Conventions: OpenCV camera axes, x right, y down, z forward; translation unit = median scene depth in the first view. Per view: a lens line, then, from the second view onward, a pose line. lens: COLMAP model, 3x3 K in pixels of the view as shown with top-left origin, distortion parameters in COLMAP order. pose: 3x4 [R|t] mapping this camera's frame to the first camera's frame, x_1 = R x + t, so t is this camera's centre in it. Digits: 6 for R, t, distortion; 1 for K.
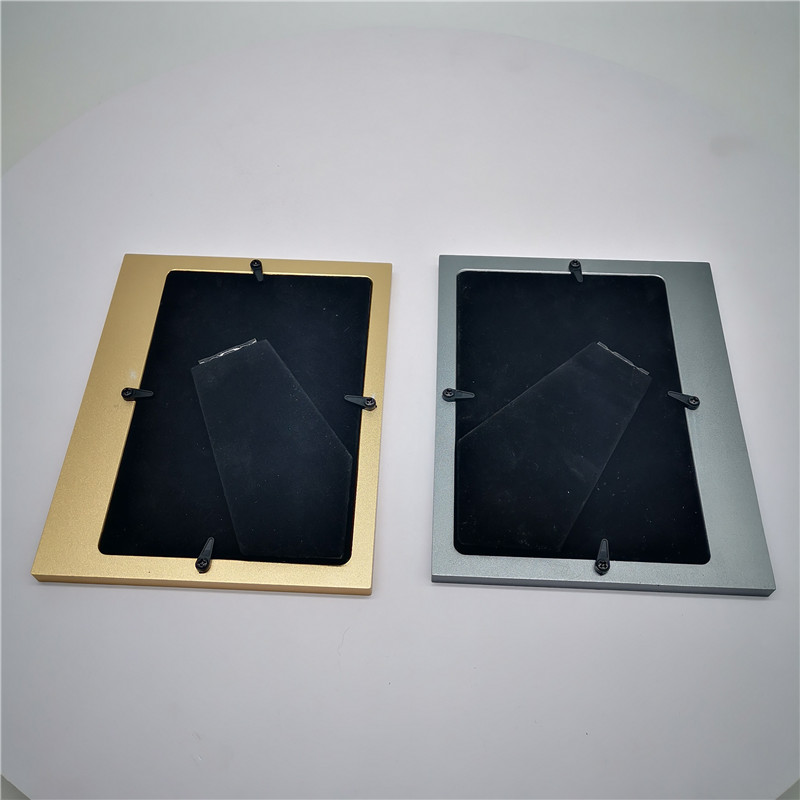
lens RADIAL K [[782.9, 0, 400.0], [0, 782.9, 400.0], [0, 0, 1]] dist [0.014059, 0.003013]
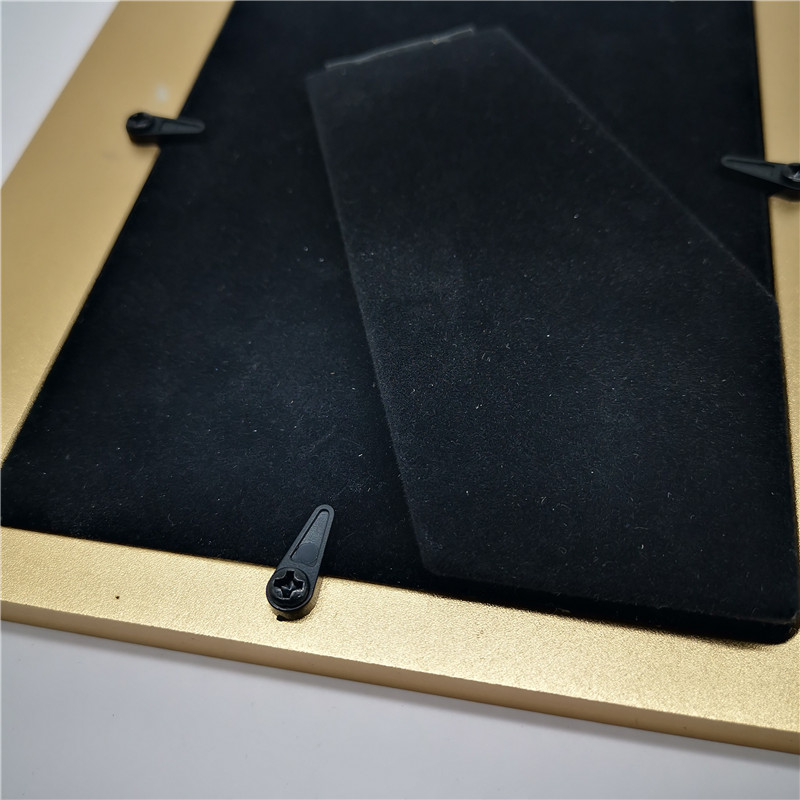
lens RADIAL K [[782.9, 0, 400.0], [0, 782.9, 400.0], [0, 0, 1]] dist [0.014059, 0.003013]
pose [[0.989187, 0.079020, -0.123548, -0.174155], [-0.086368, 0.994728, -0.055285, 0.145960], [0.118528, 0.065357, 0.990797, 0.685090]]
